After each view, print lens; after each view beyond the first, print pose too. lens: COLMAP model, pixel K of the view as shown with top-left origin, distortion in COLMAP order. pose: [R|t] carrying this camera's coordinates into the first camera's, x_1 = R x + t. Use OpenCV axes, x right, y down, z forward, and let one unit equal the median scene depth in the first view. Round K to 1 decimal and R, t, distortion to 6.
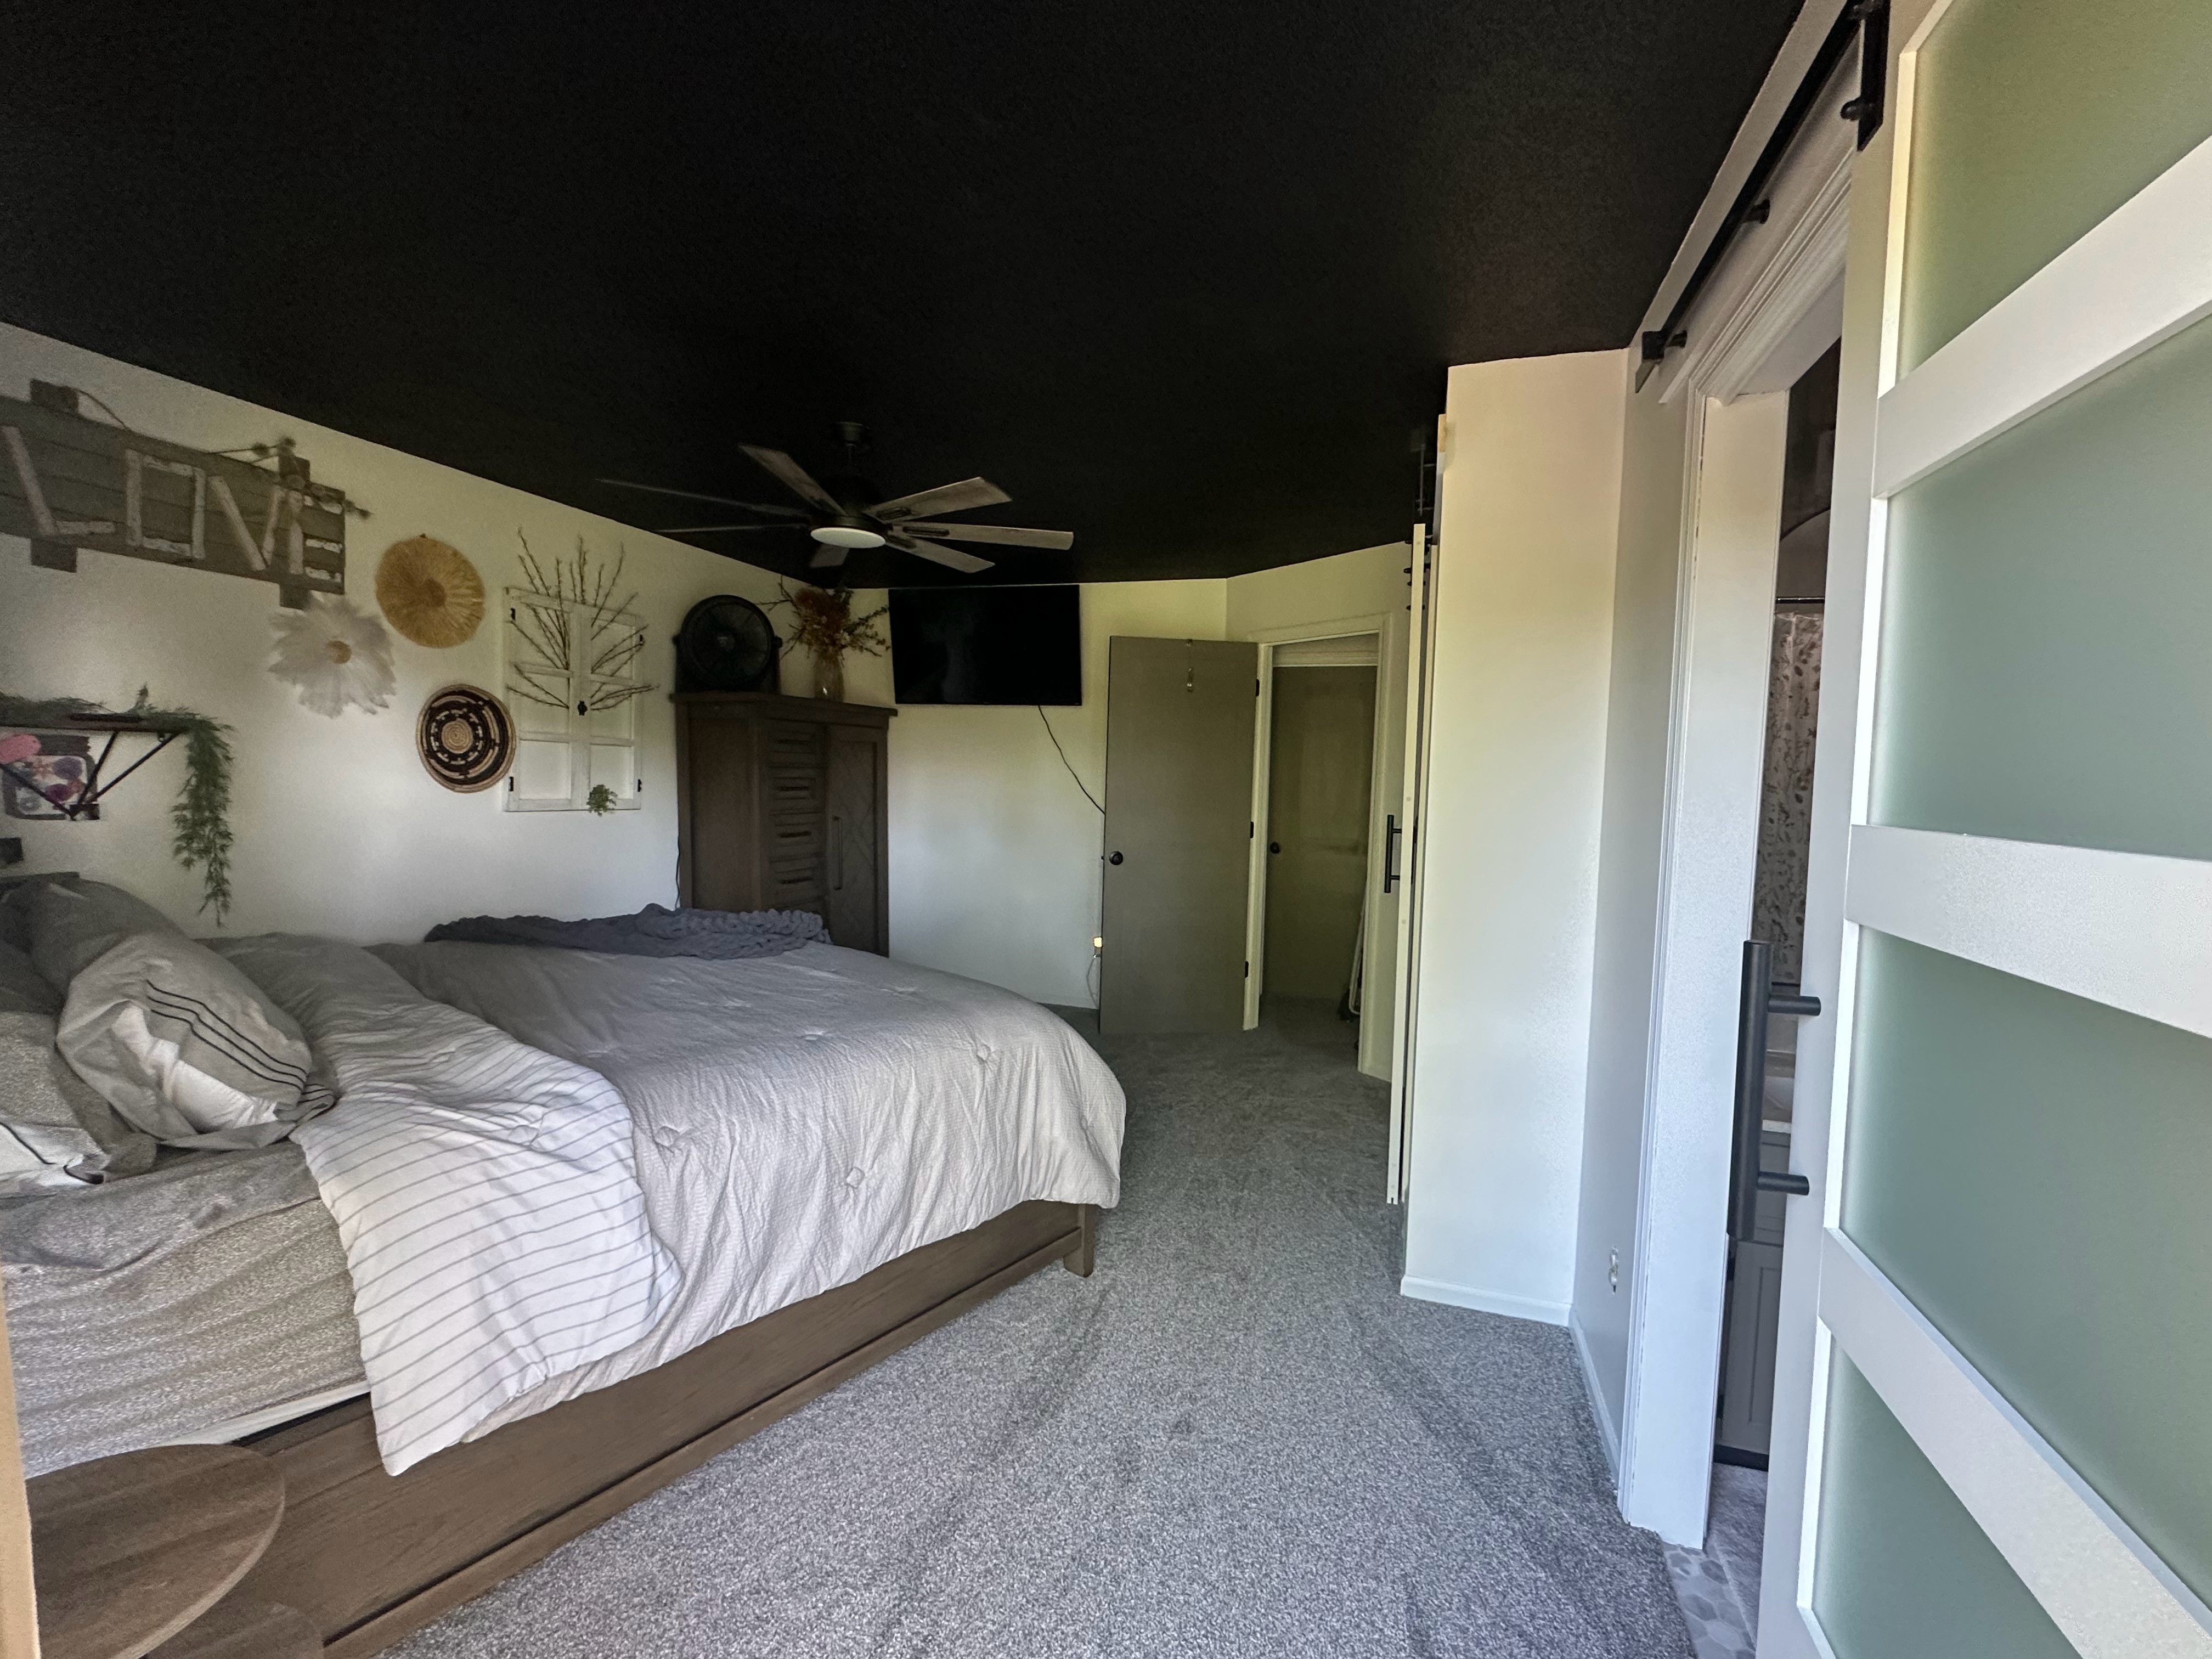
lens RADIAL K [[956.8, 0, 1107.4], [0, 956.8, 838.0], [0, 0, 1]] dist [0.000499, 0.000045]
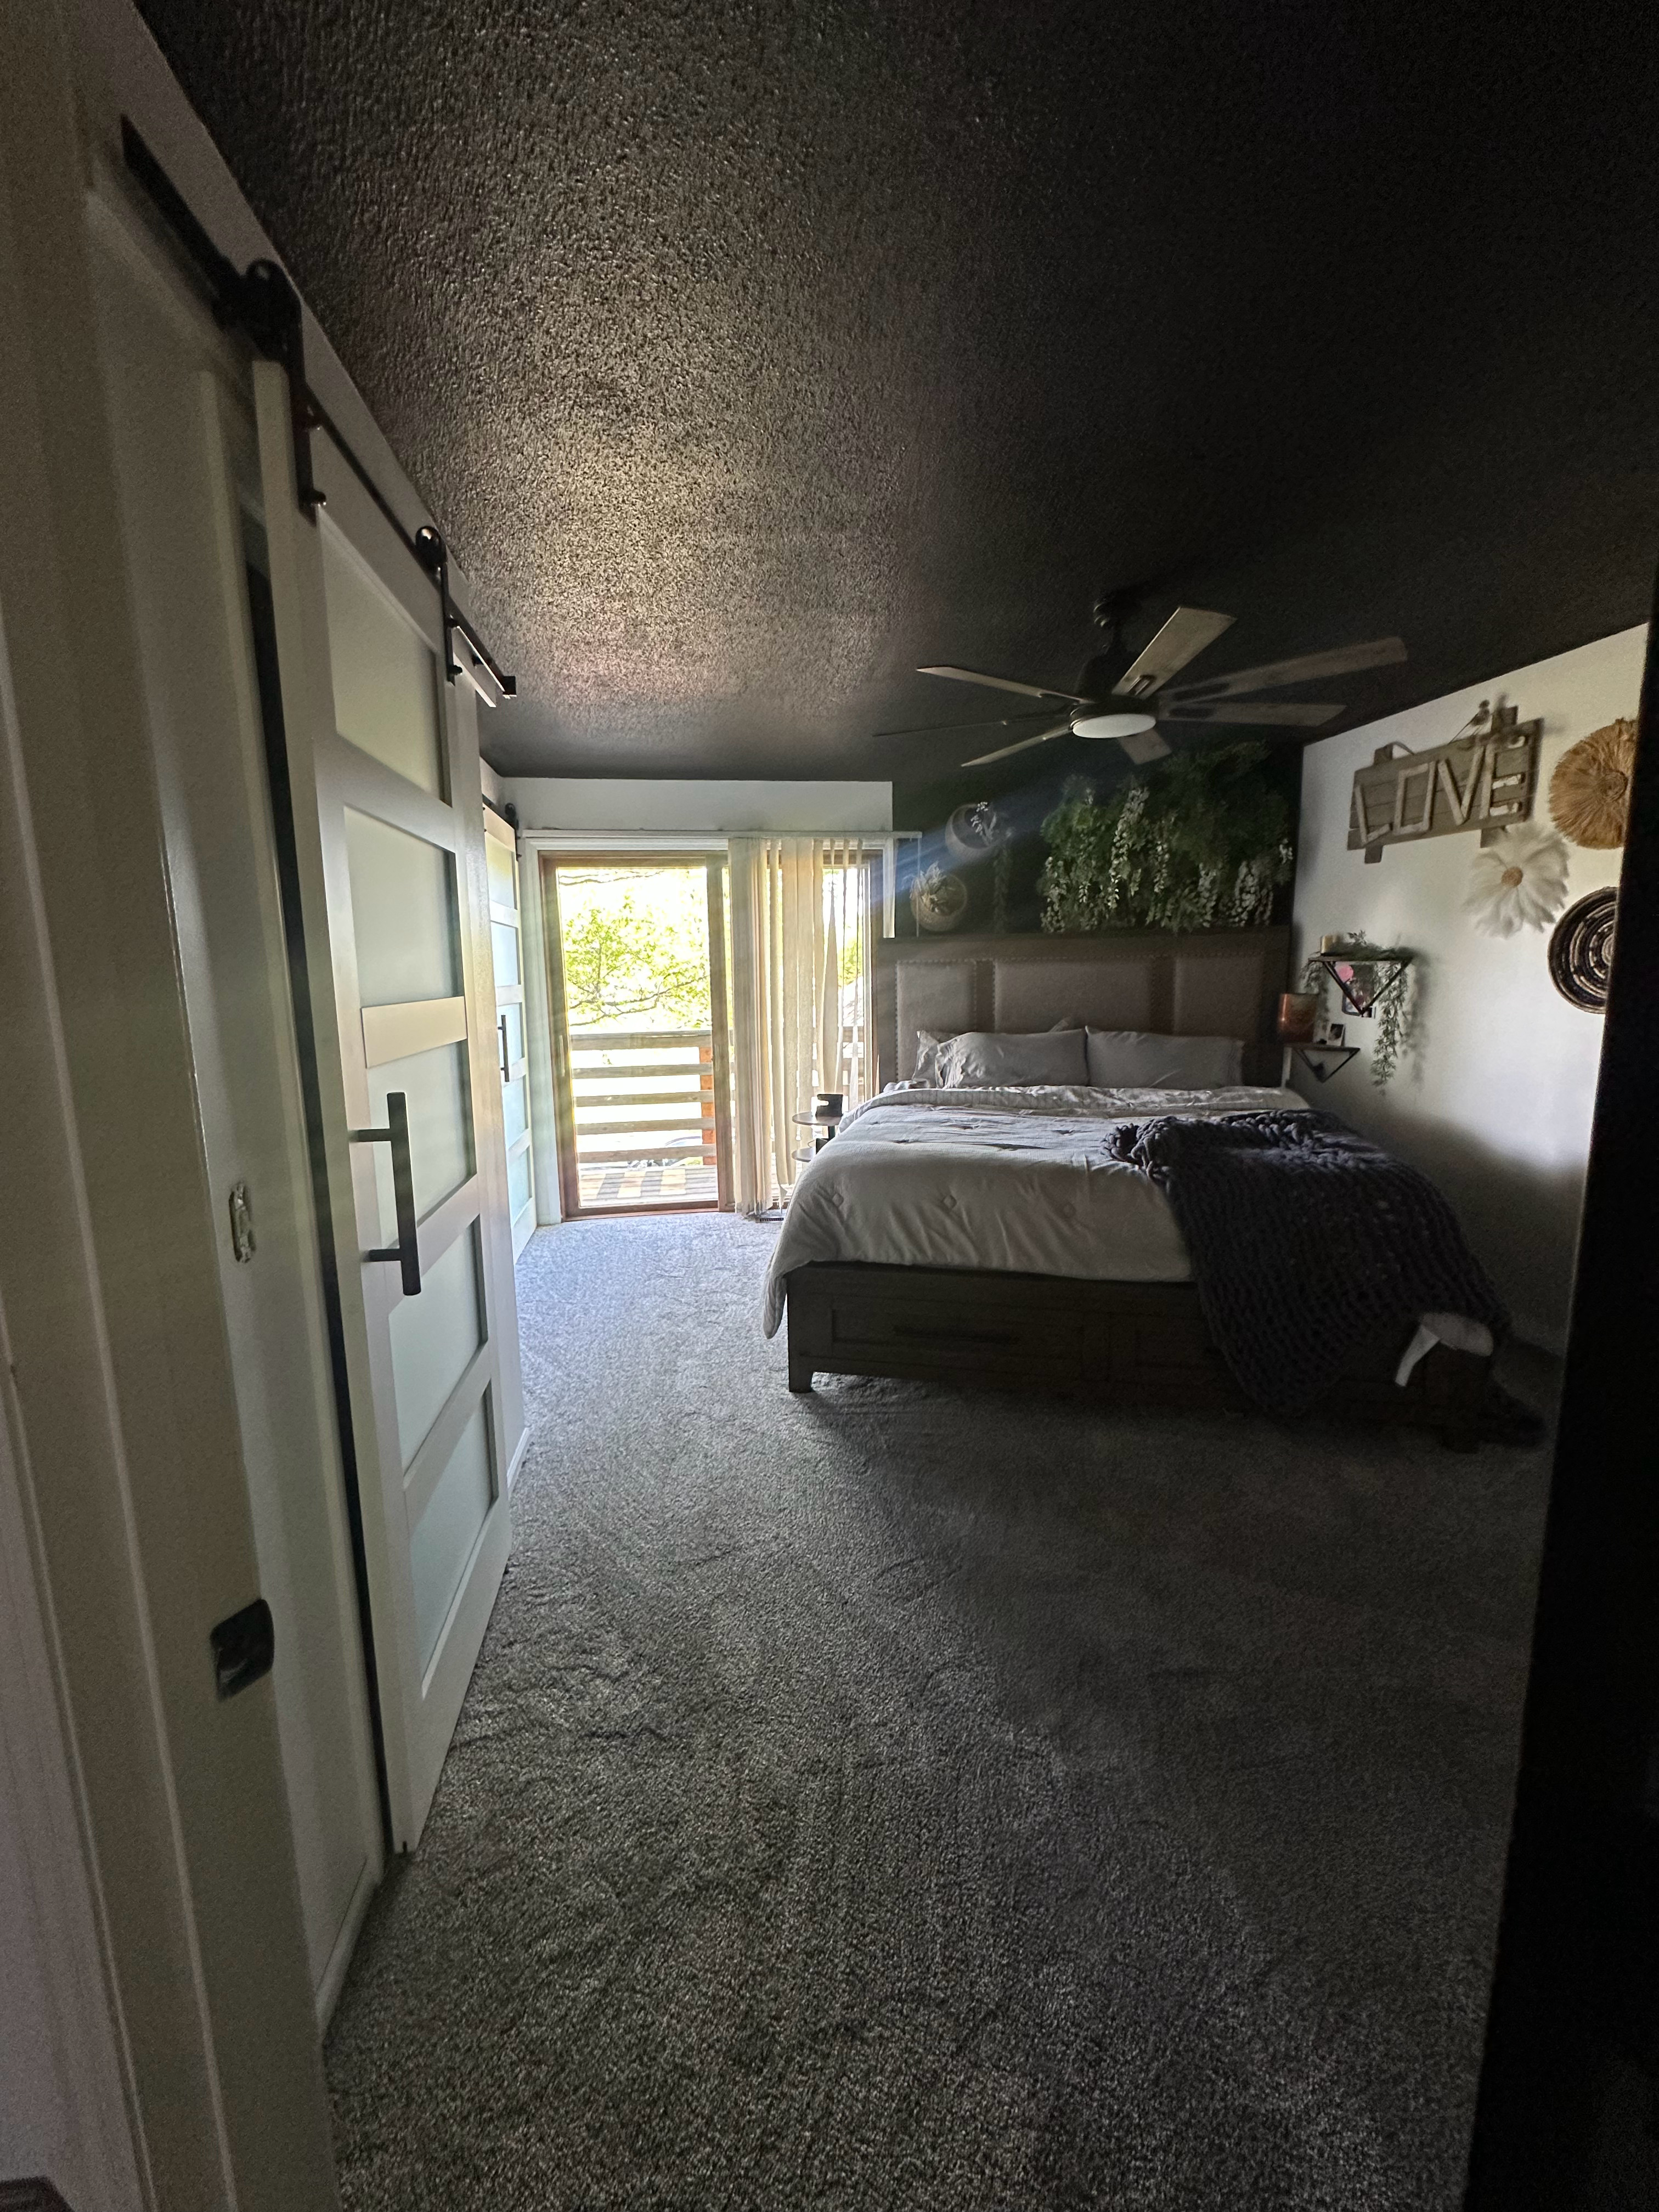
lens RADIAL K [[887.7, 0, 828.8], [0, 887.7, 1108.7], [0, 0, 1]] dist [-0.000604, -0.000071]
pose [[-0.893517, 0.047678, -0.446491, 0.376878], [-0.048670, 0.978206, 0.201854, -0.113535], [0.446384, 0.202091, -0.871723, 1.733286]]
